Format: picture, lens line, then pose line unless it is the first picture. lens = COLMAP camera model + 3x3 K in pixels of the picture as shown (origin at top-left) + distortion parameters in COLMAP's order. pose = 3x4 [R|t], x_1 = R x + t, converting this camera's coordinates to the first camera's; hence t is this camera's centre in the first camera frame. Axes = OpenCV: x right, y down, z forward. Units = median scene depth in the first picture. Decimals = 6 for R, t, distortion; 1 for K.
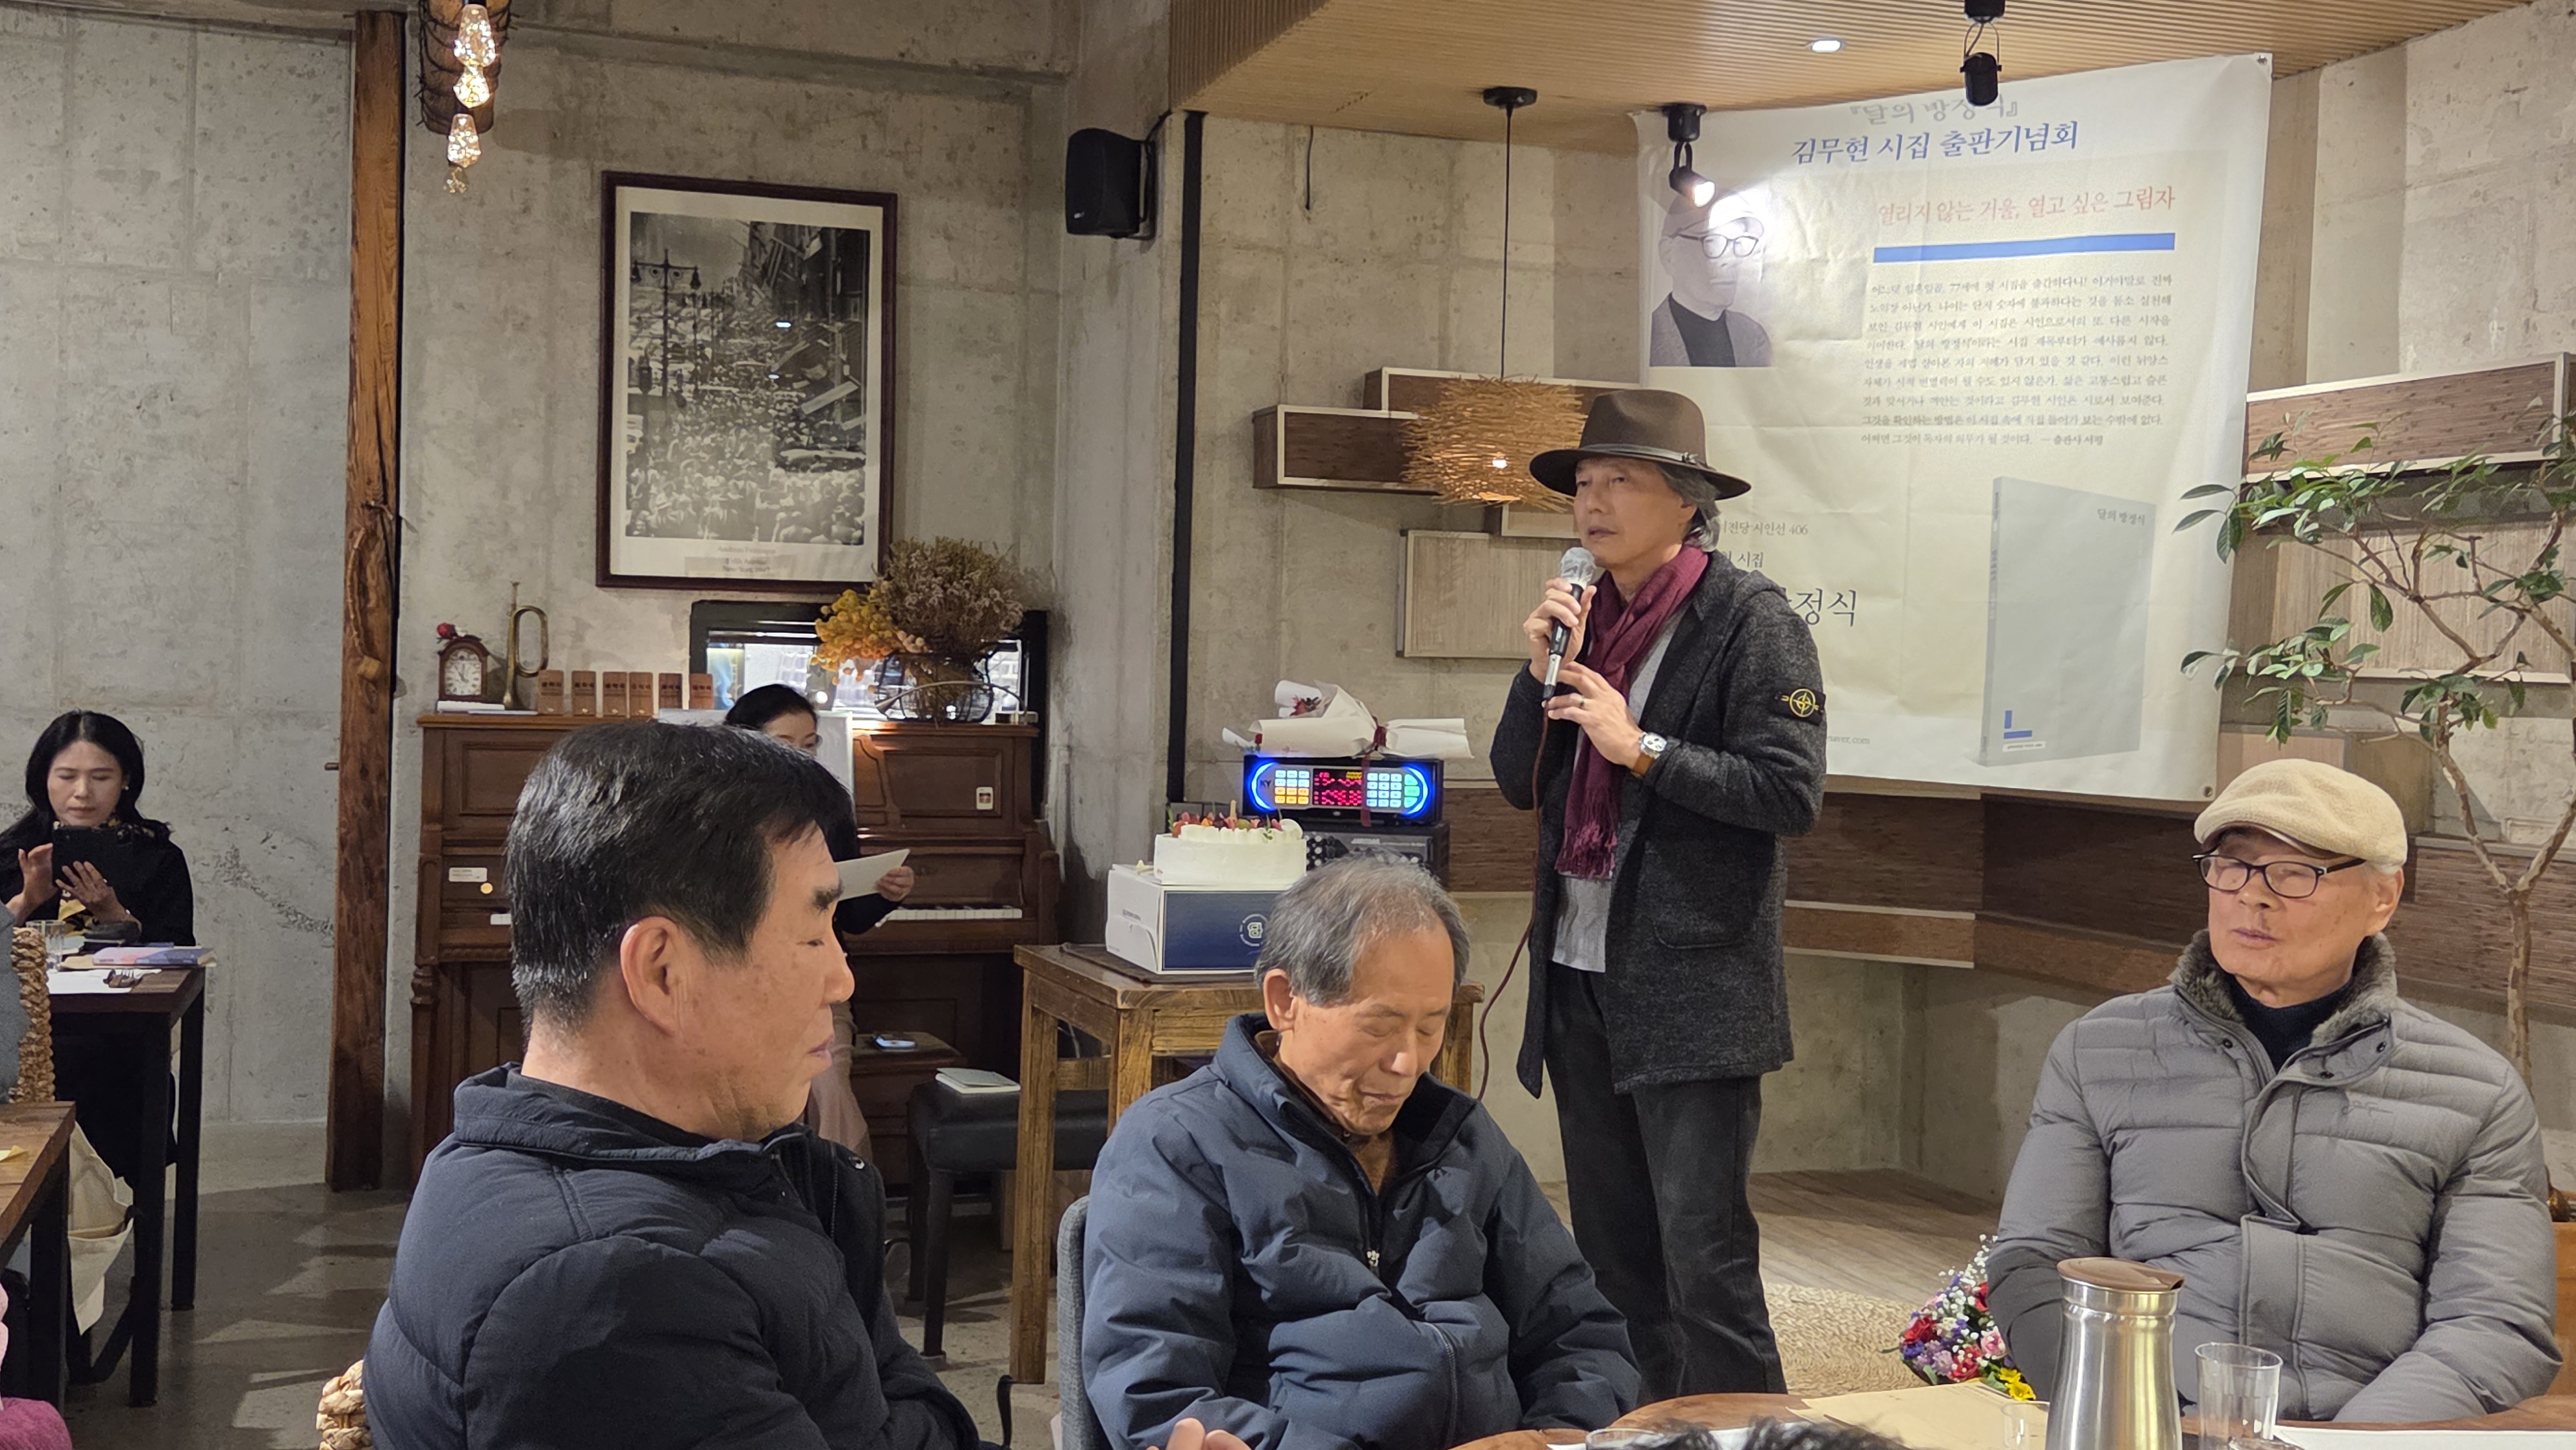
lens RADIAL K [[2483.6, 0, 1245.4], [0, 2483.6, 697.0], [0, 0, 1]] dist [0.026005, 0.000000]
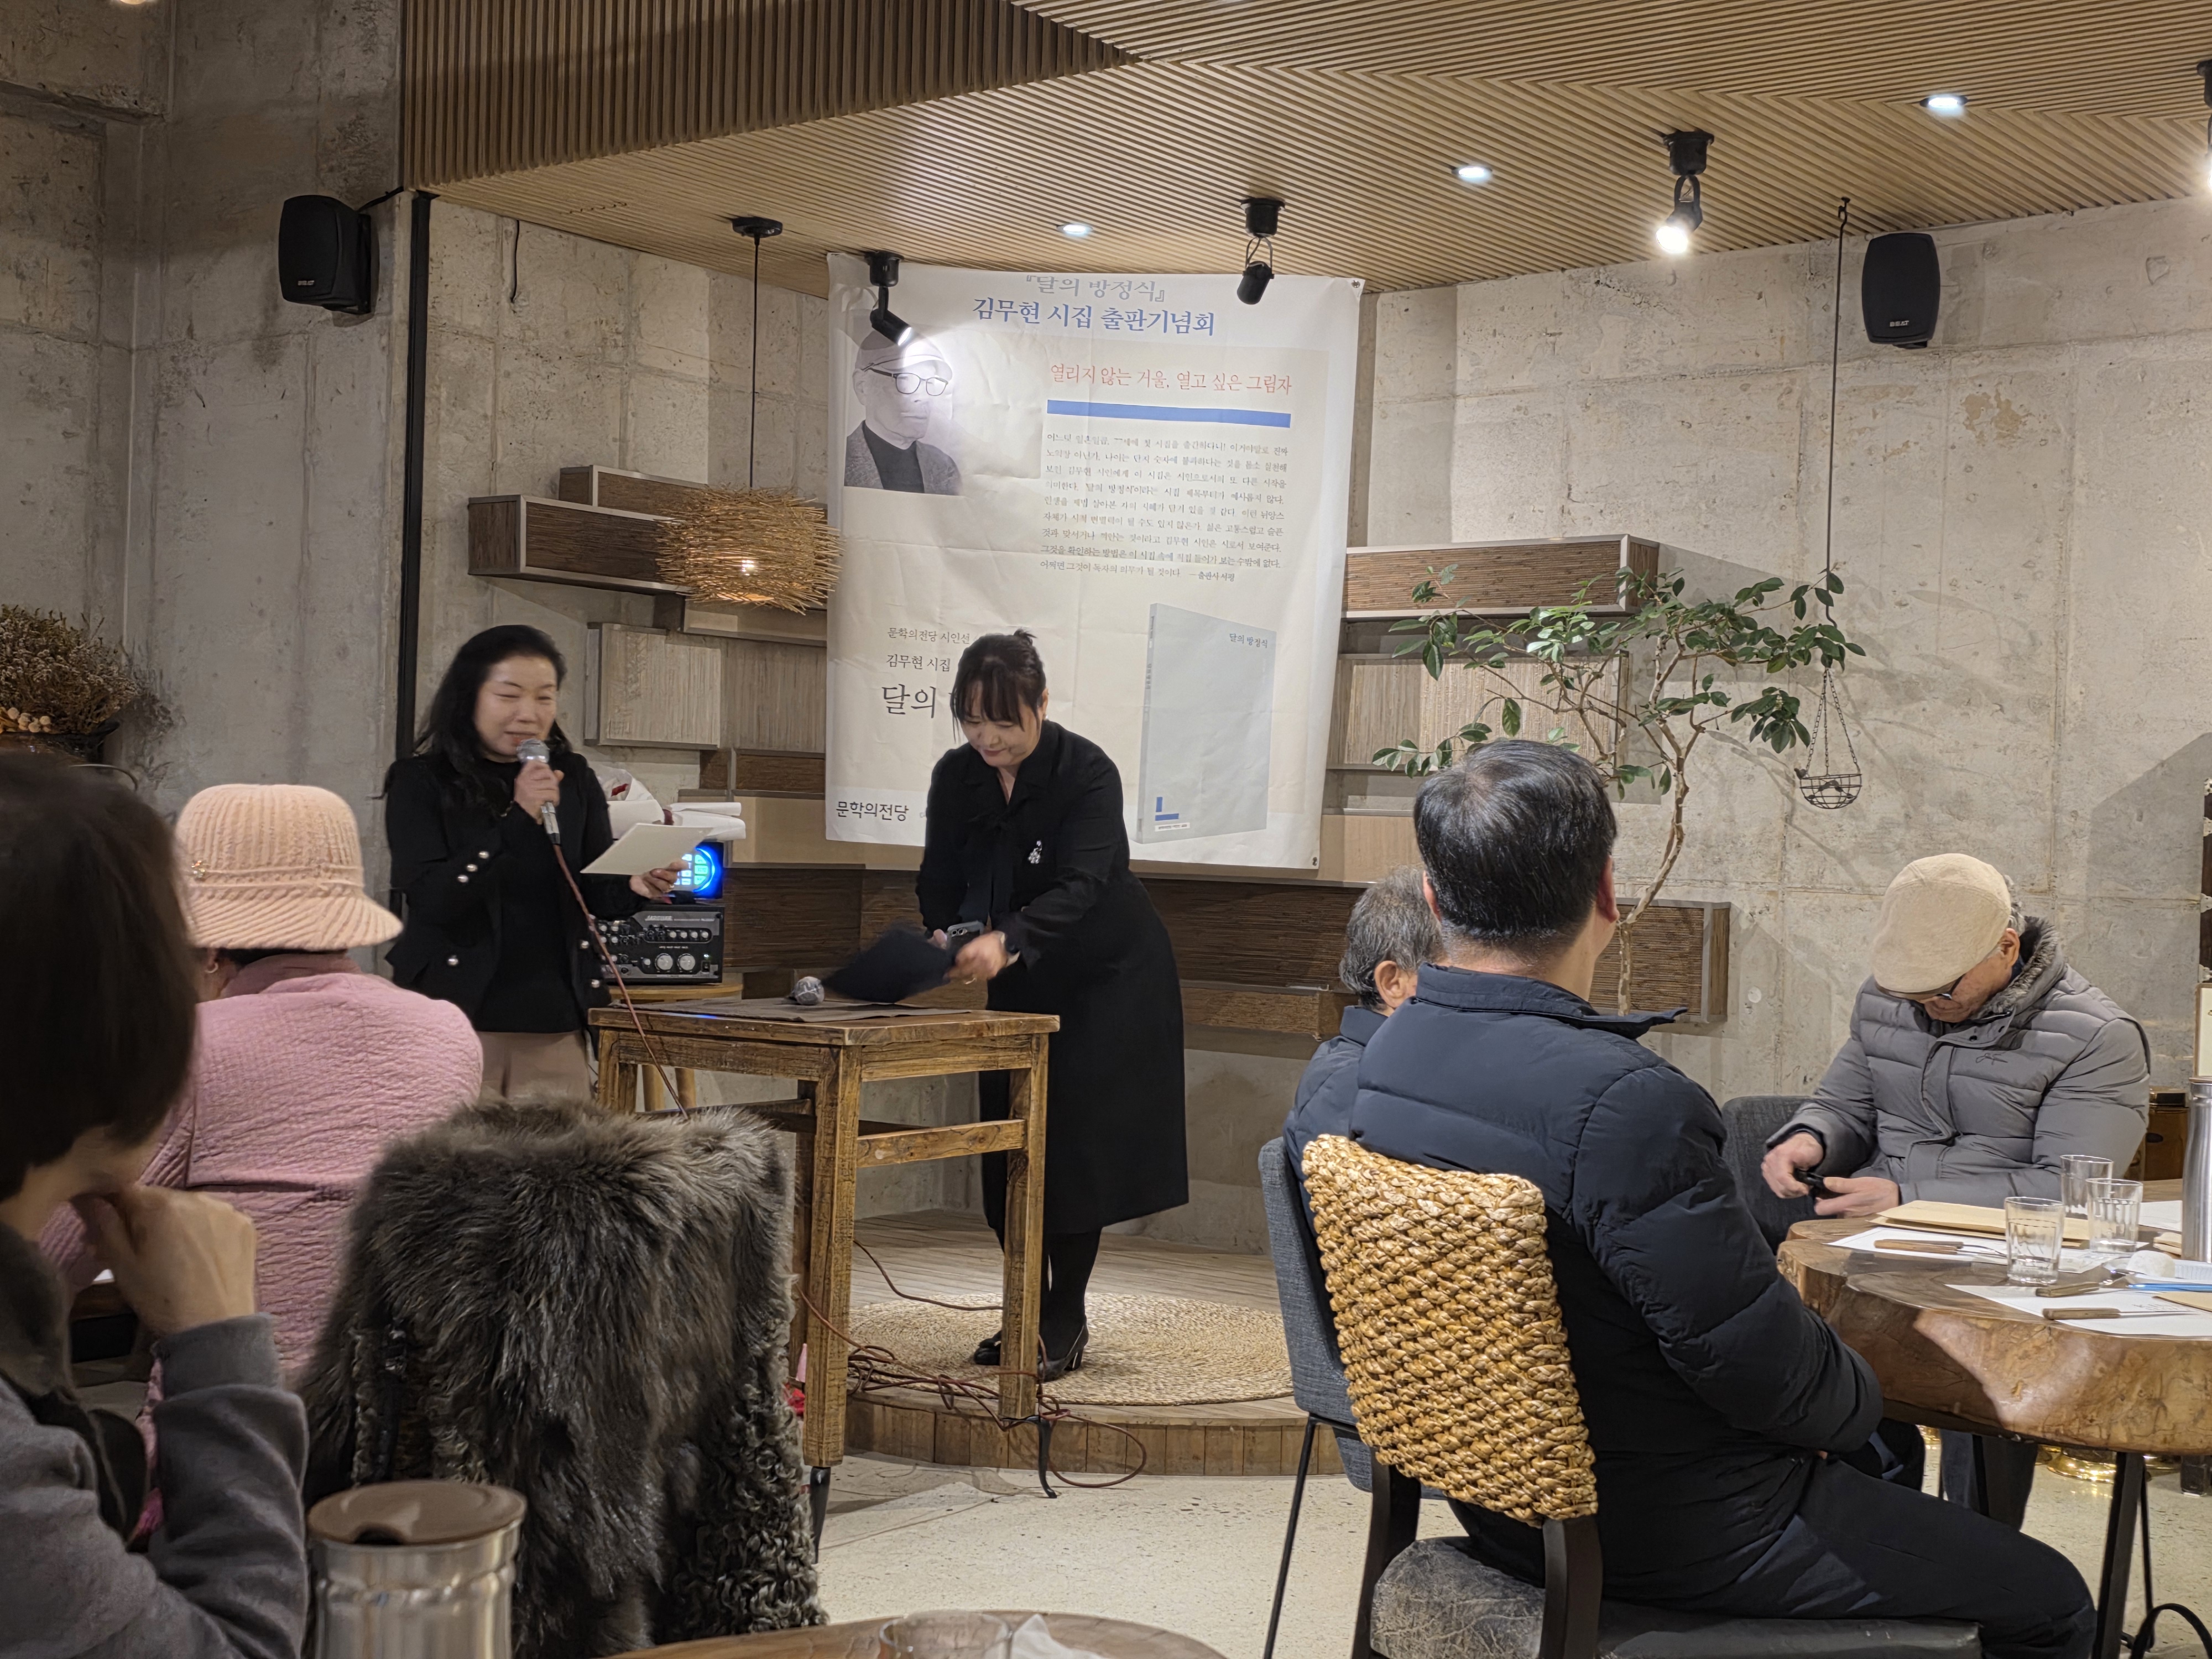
lens RADIAL K [[2642.5, 0, 1079.8], [0, 2642.5, 807.2], [0, 0, 1]] dist [0.109966, 0.000000]
pose [[0.832652, 0.003542, 0.553785, -0.384970], [-0.003227, 0.999994, -0.001544, 0.010811], [-0.553787, -0.000501, 0.832658, -0.036584]]
